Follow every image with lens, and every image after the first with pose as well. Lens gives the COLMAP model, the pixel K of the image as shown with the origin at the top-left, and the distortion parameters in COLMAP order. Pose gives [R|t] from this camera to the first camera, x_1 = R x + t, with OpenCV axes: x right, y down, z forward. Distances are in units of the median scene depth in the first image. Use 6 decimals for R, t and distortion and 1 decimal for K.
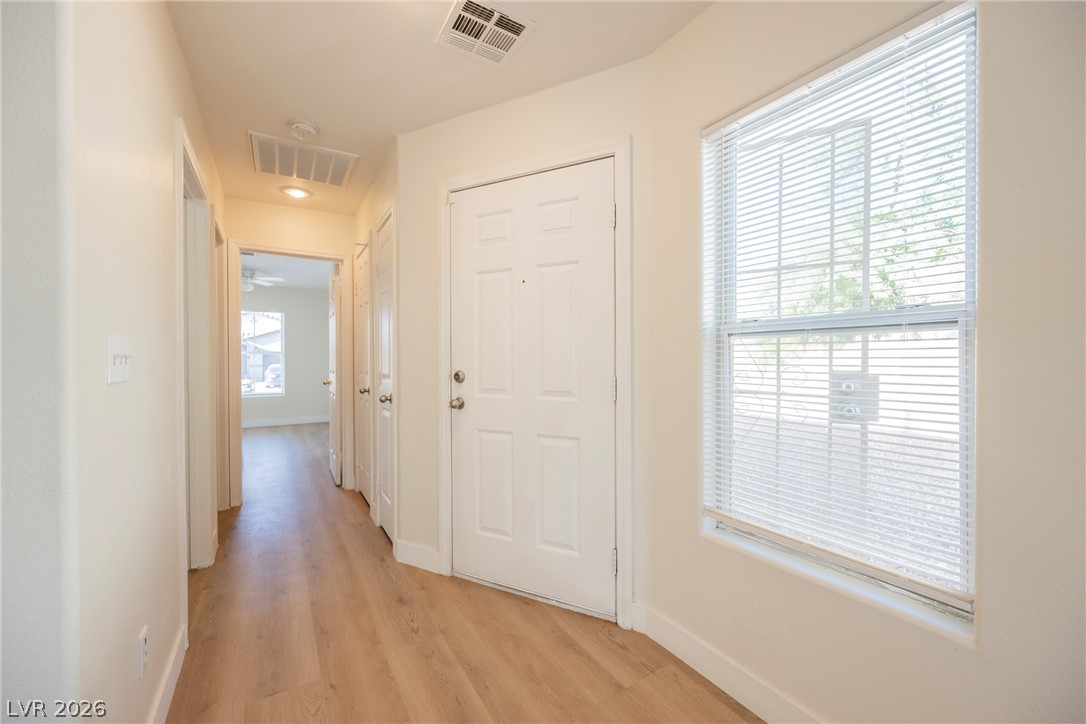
lens RADIAL K [[424.4, 0, 550.5], [0, 424.4, 362.3], [0, 0, 1]] dist [-0.002938, 0.000107]
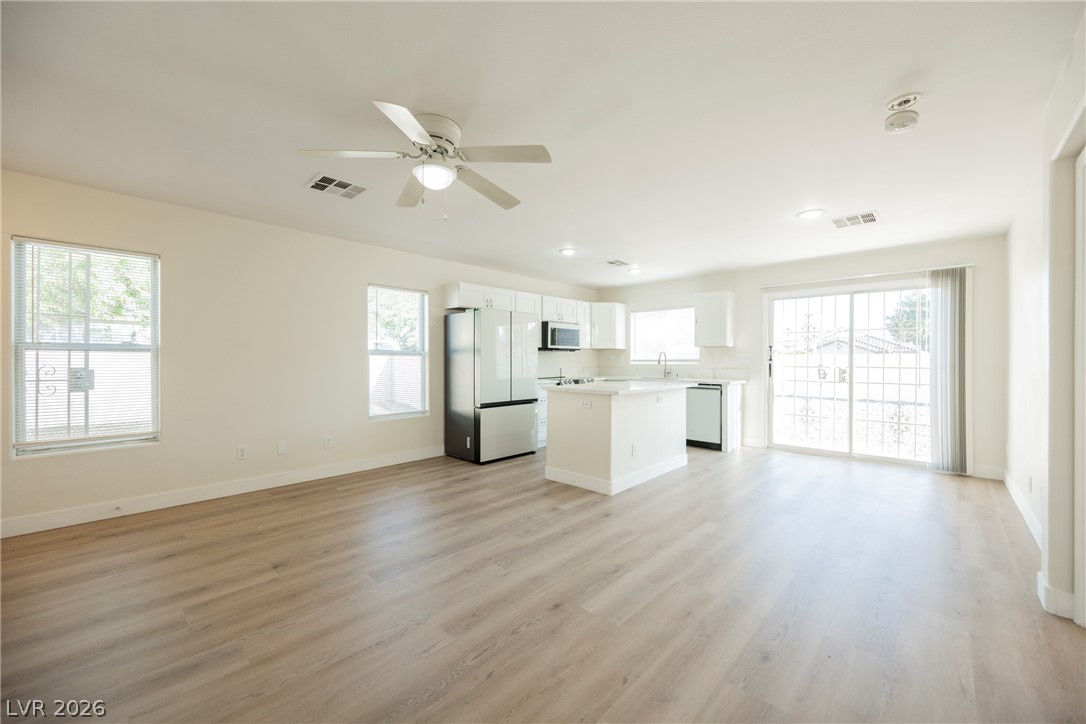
lens RADIAL K [[424.4, 0, 545.8], [0, 424.4, 363.3], [0, 0, 1]] dist [-0.002938, 0.000107]
pose [[-0.245827, -0.003366, 0.969308, -1.808809], [0.008942, 0.999944, 0.005740, 0.007732], [-0.969272, 0.010078, -0.245783, -0.713876]]
